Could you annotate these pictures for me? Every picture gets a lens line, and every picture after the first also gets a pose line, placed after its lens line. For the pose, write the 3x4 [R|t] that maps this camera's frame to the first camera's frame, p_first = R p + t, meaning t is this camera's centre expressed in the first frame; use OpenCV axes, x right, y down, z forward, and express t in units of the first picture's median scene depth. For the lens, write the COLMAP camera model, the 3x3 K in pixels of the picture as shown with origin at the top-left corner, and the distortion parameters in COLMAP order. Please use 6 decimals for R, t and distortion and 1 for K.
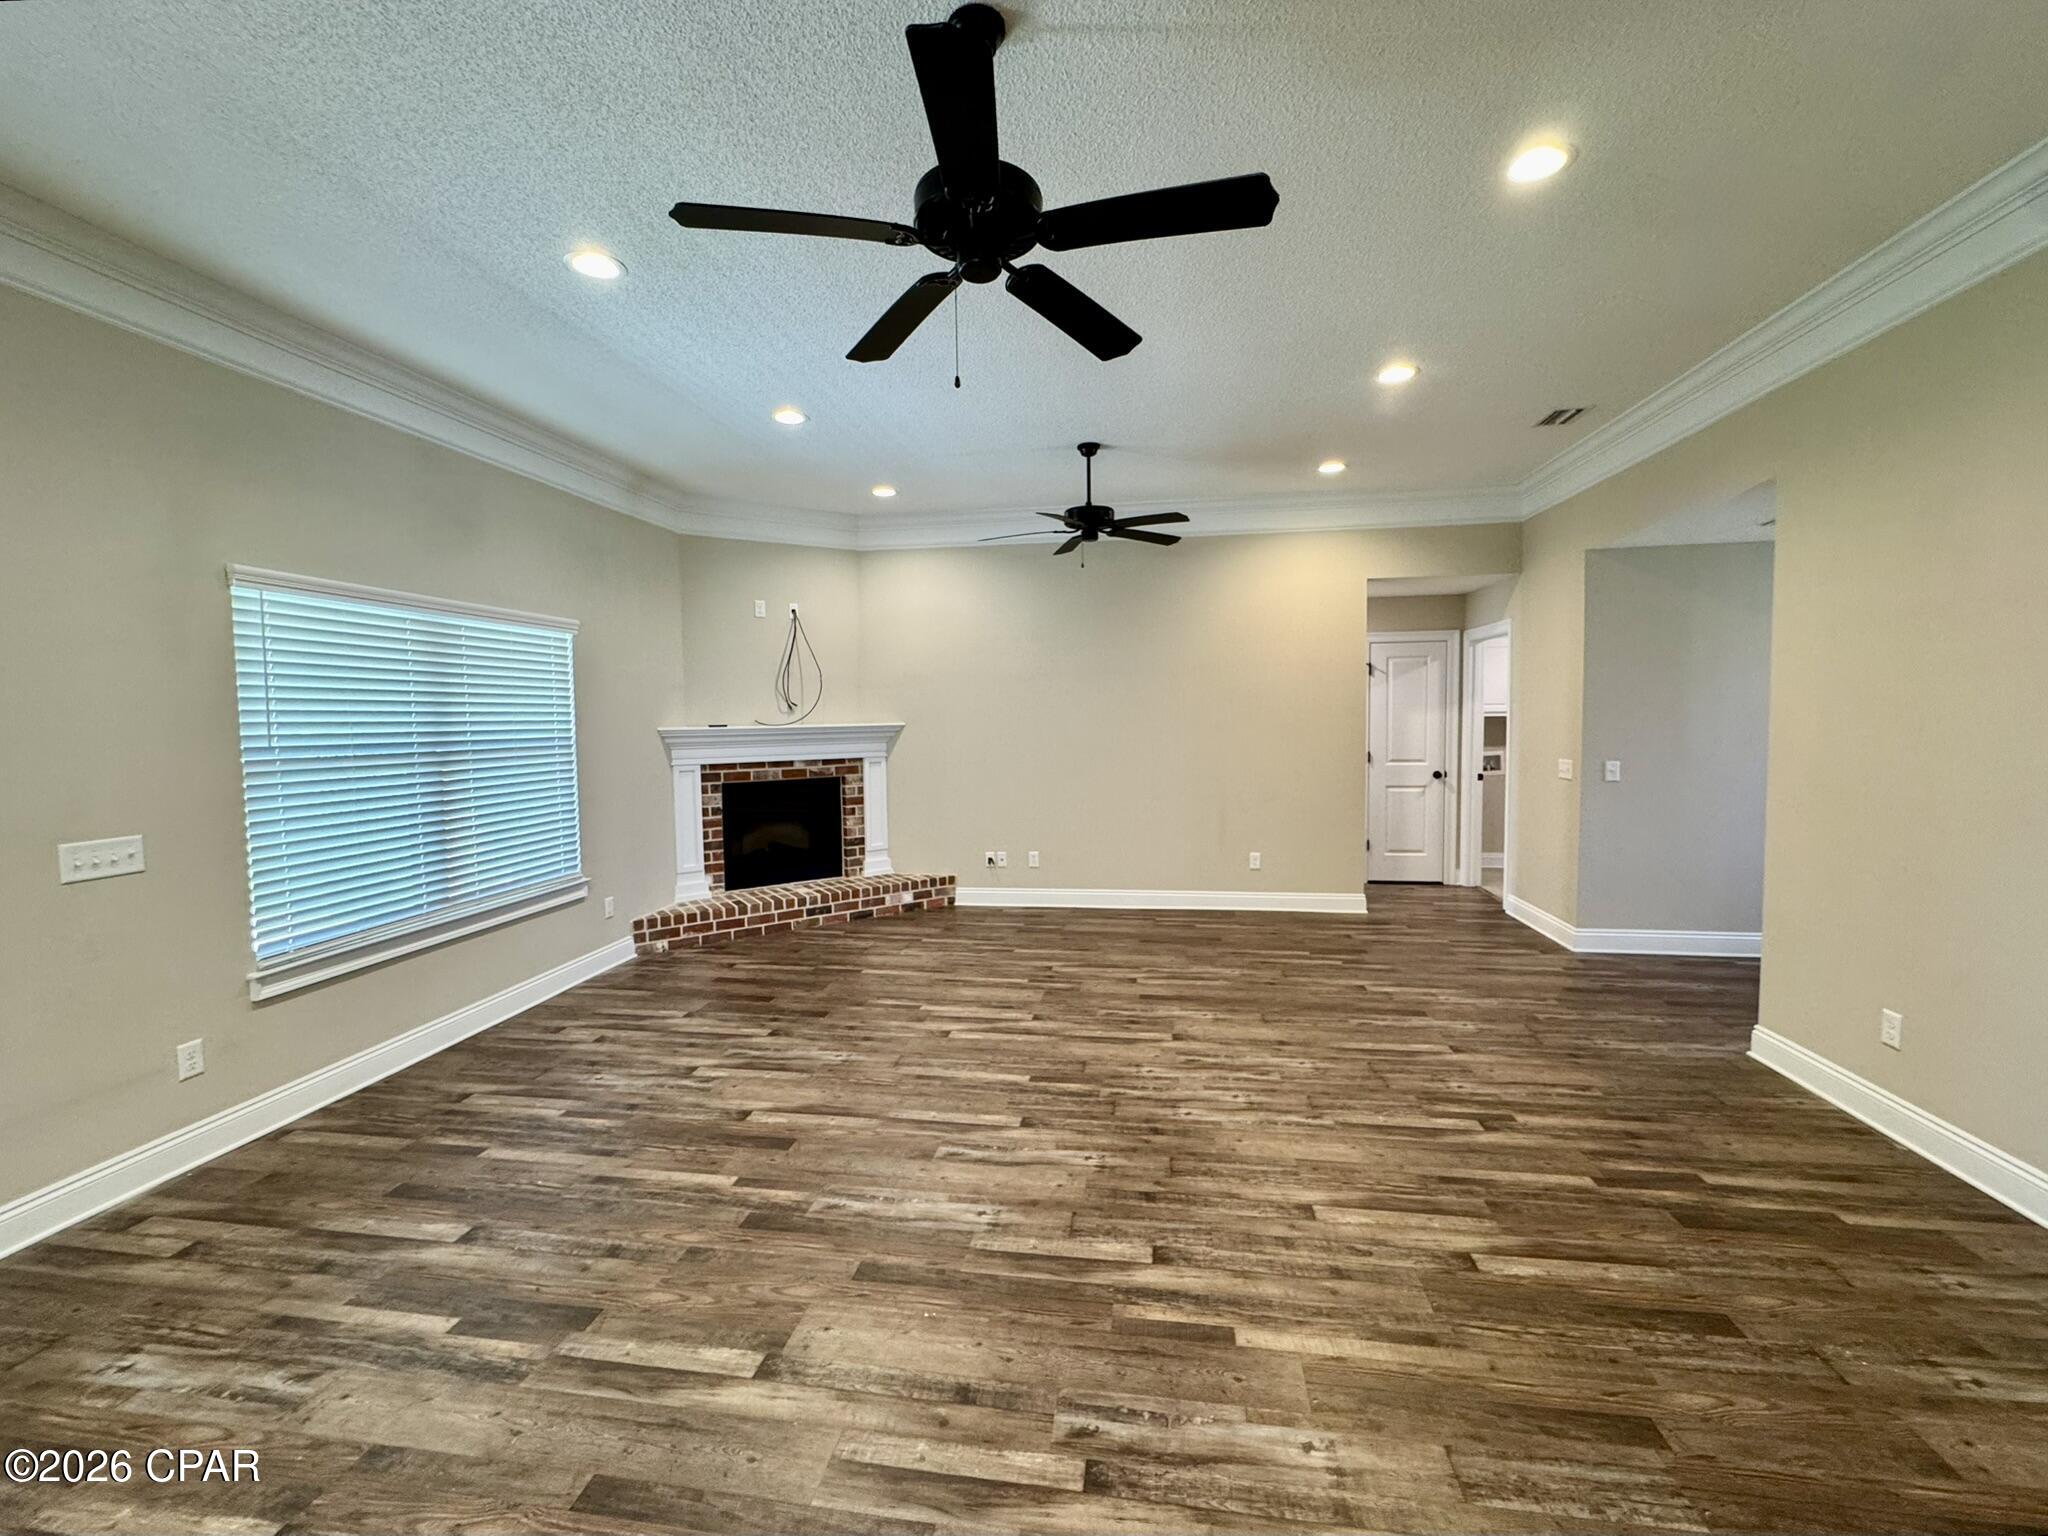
lens RADIAL K [[853.2, 0, 1023.3], [0, 853.2, 771.4], [0, 0, 1]] dist [-0.002285, 0.000121]
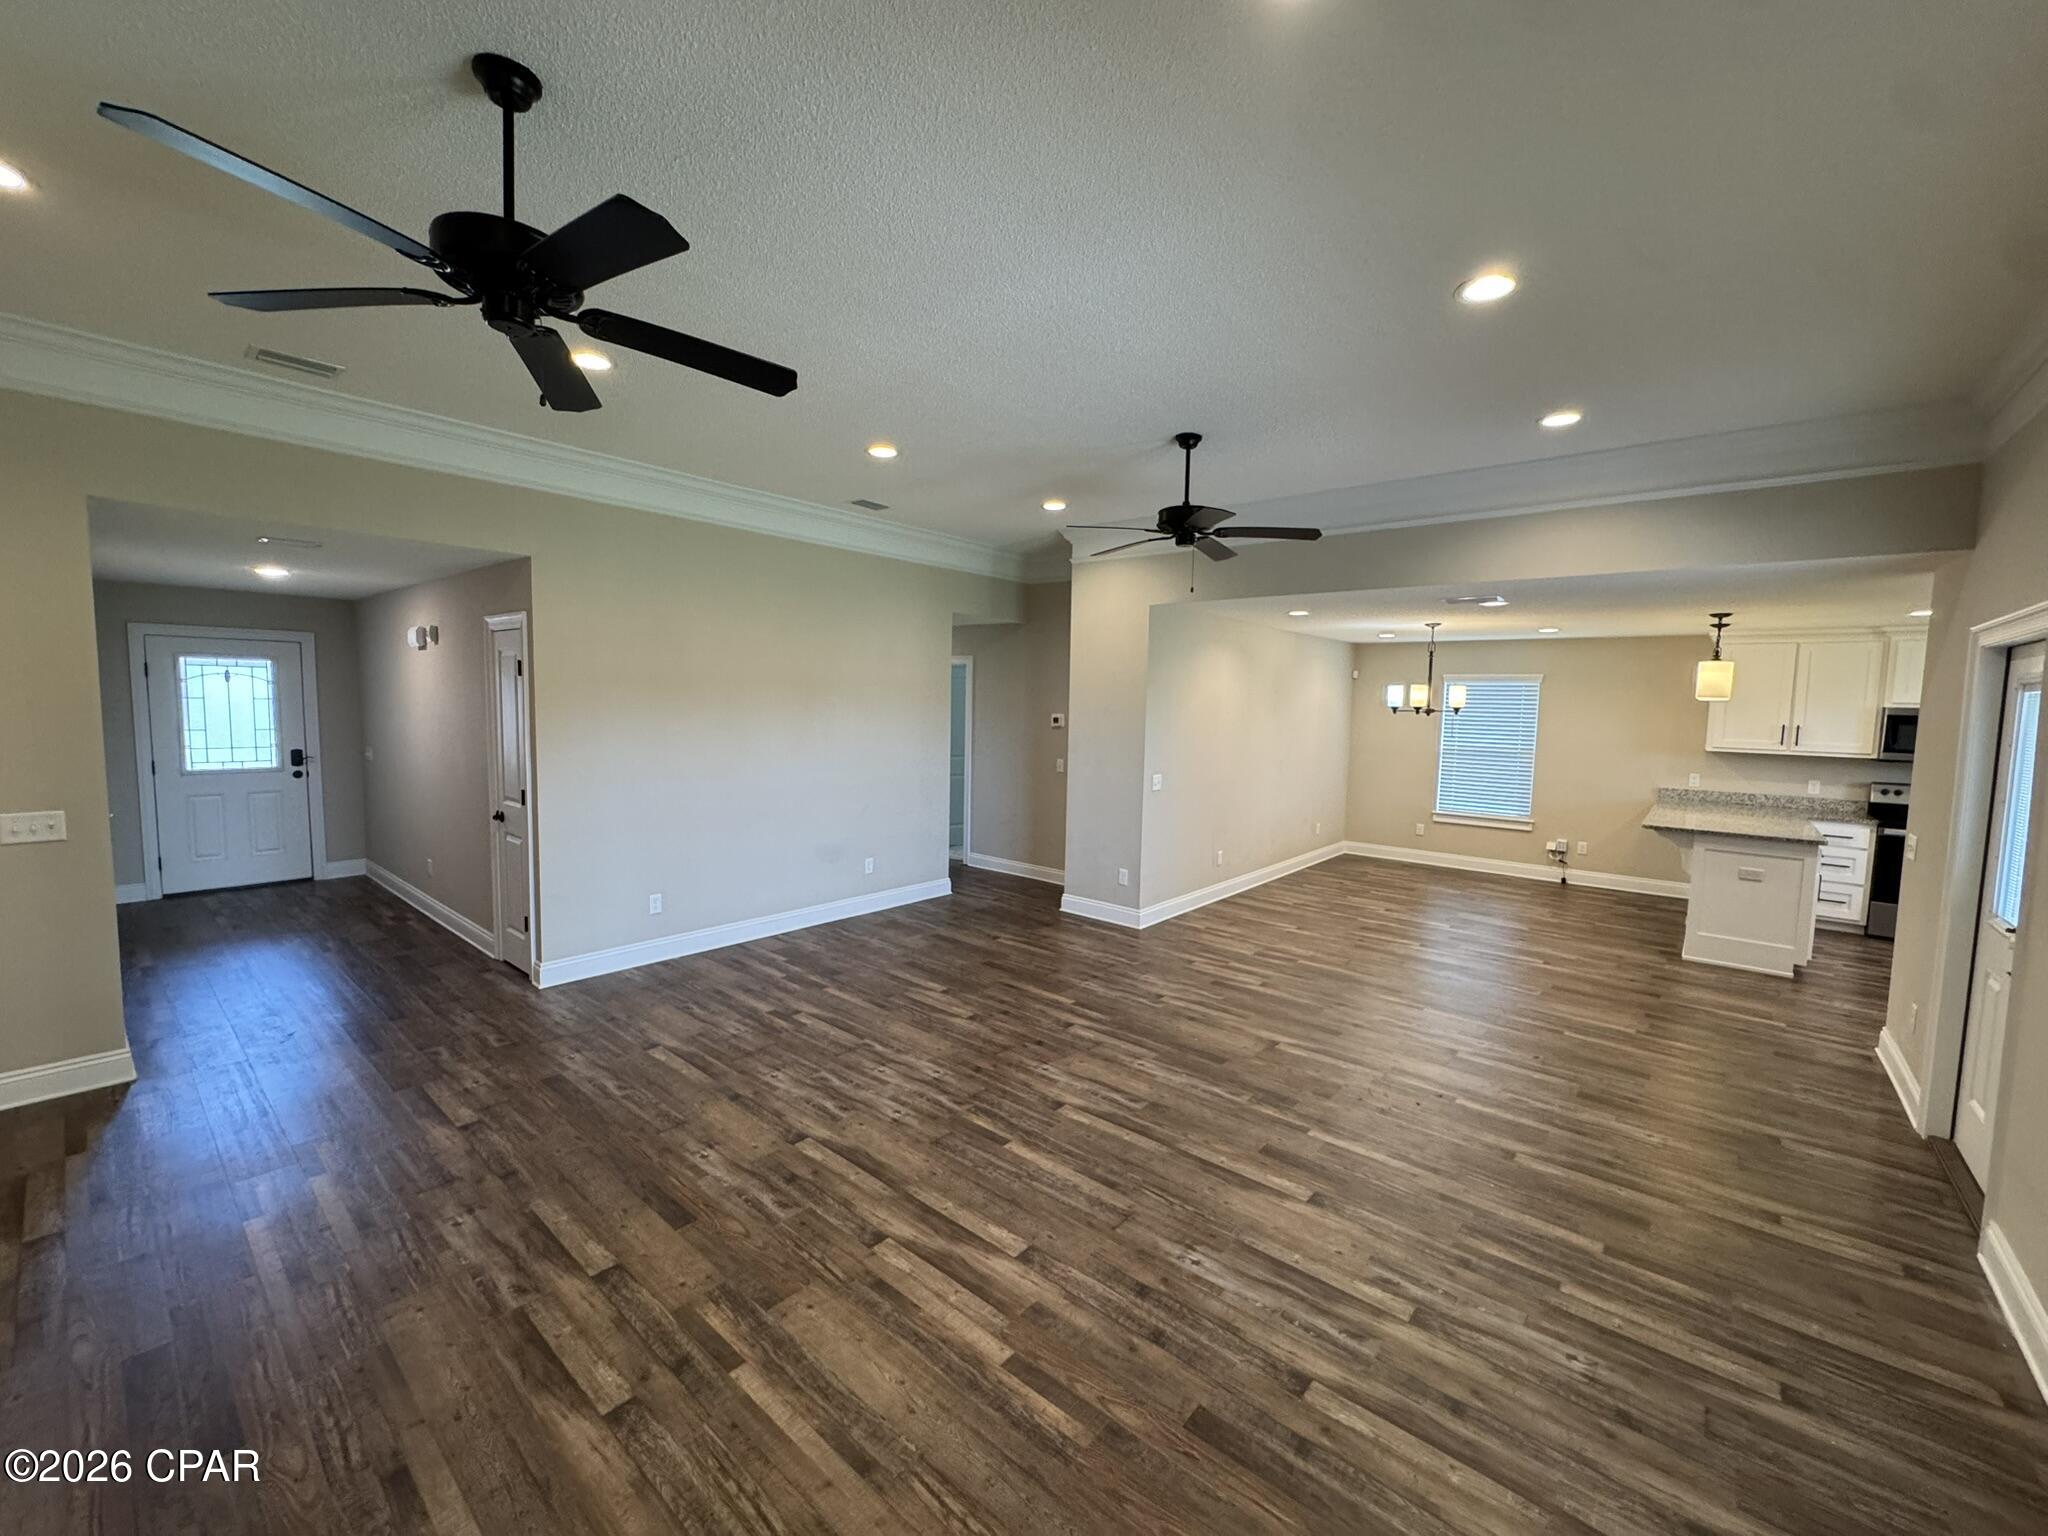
lens RADIAL K [[815.5, 0, 1024.0], [0, 815.5, 768.0], [0, 0, 1]] dist [-0.002587, 0.000079]
pose [[-0.855327, -0.048123, 0.515849, -0.432886], [0.023336, 0.991088, 0.131151, -0.157679], [-0.517563, 0.124215, -0.846581, 1.635989]]
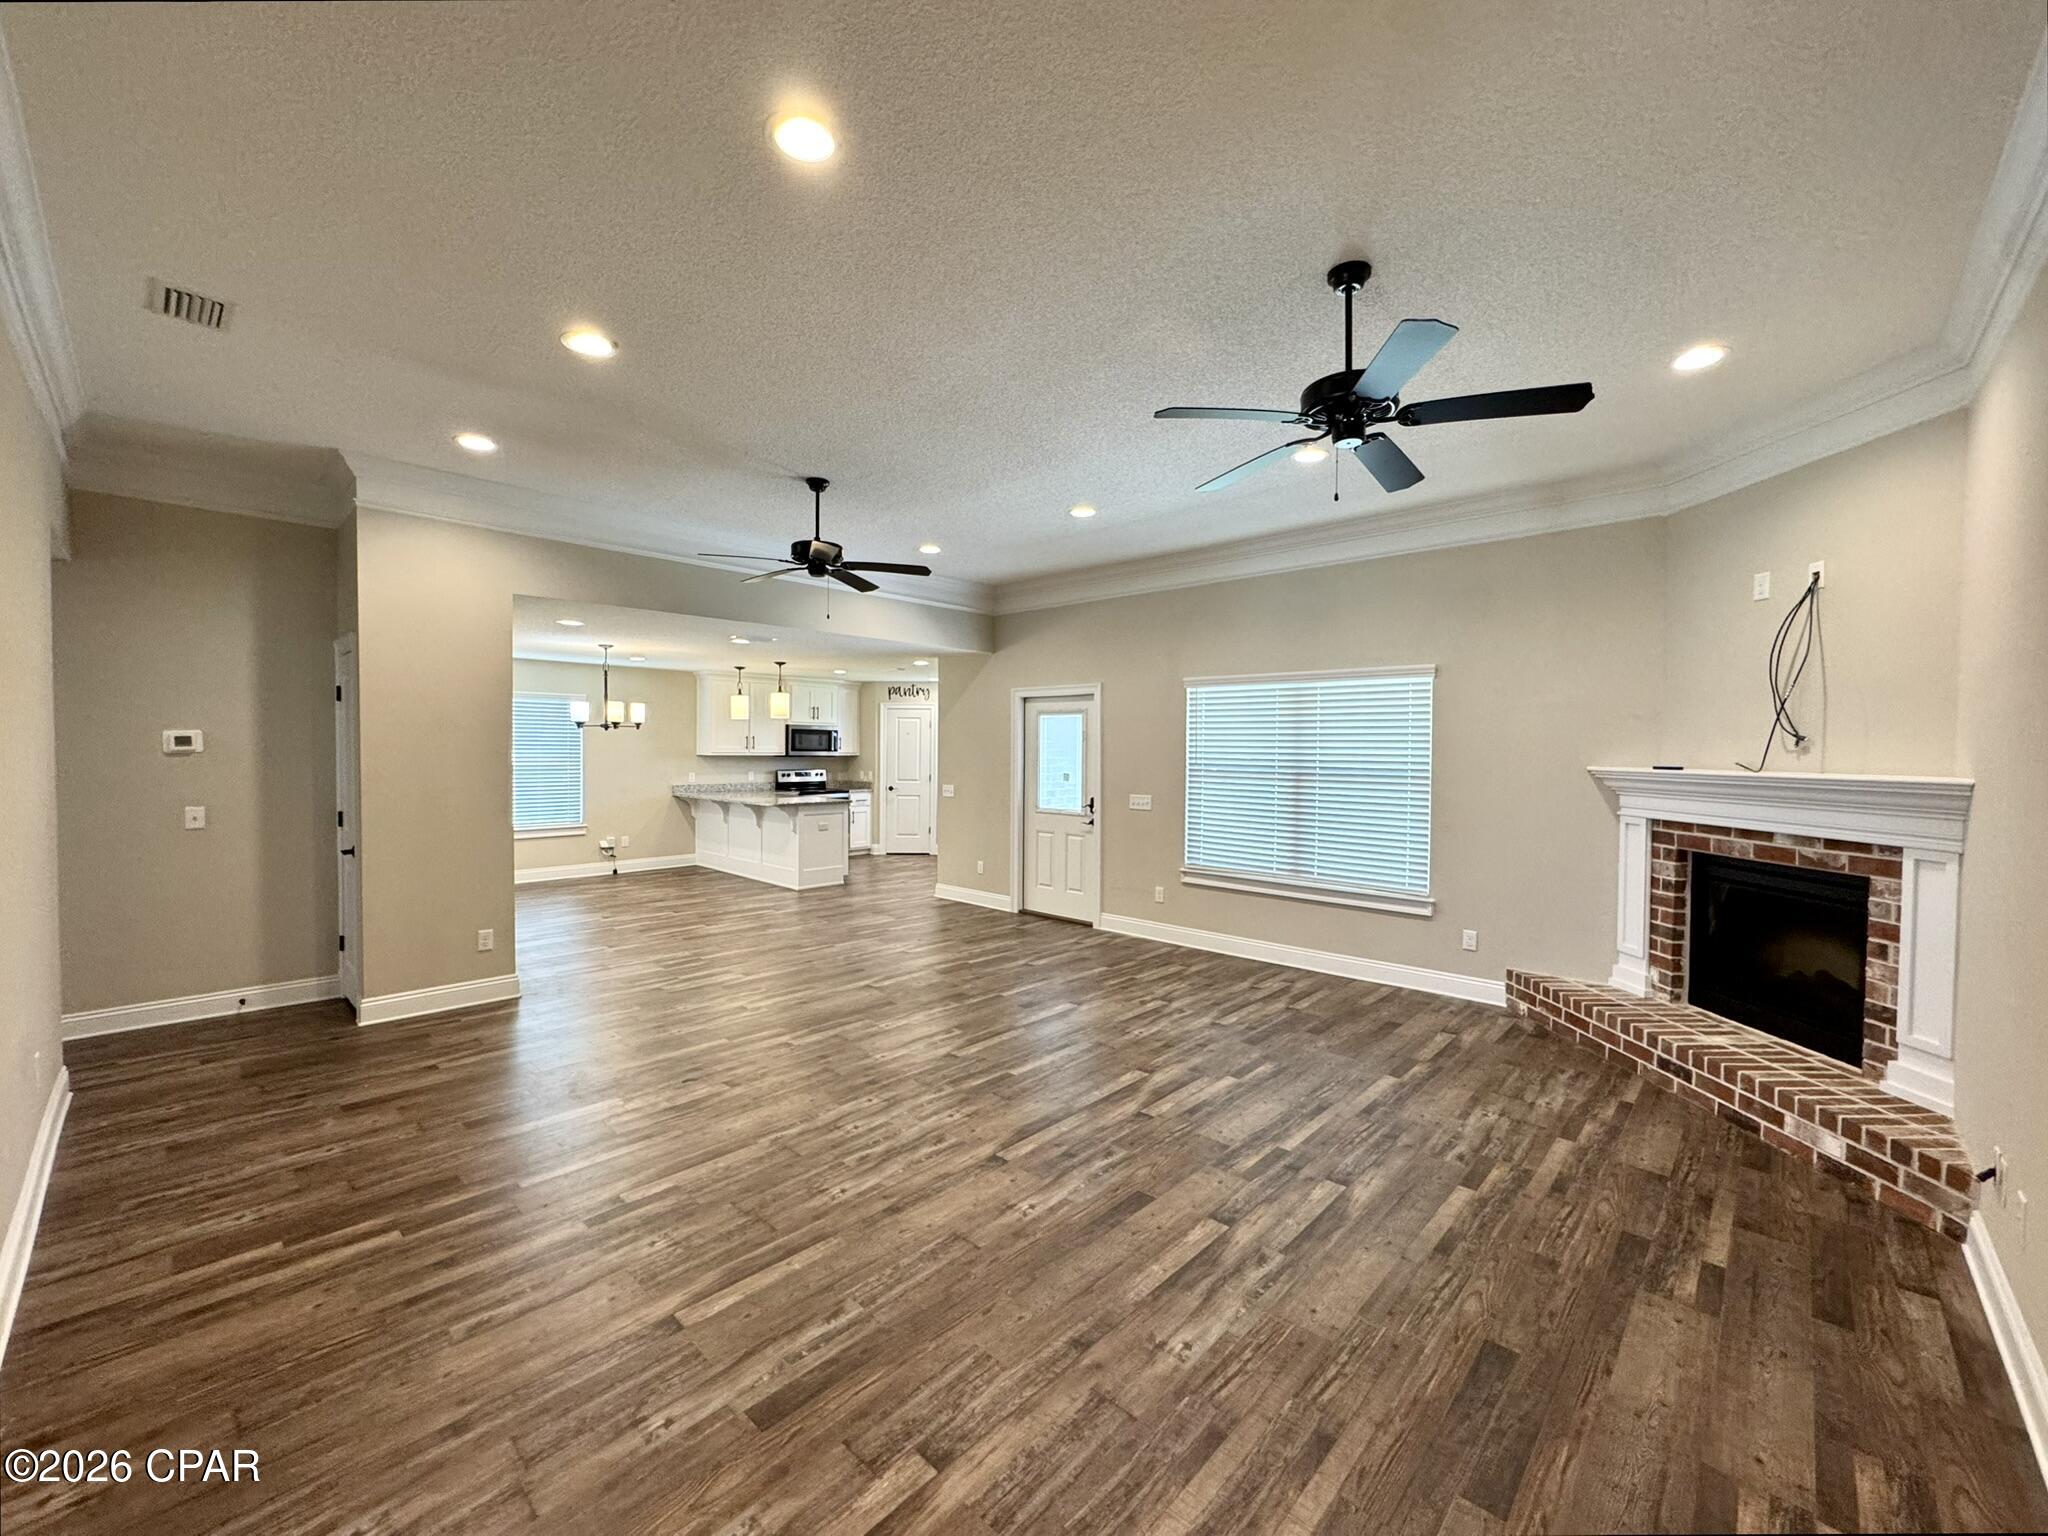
lens RADIAL K [[815.5, 0, 1024.0], [0, 815.5, 768.0], [0, 0, 1]] dist [-0.002587, 0.000079]
pose [[-0.563126, 0.031030, -0.825788, 0.851503], [-0.054714, 0.995702, 0.074726, -0.122906], [0.824558, 0.087262, -0.559008, 1.531134]]
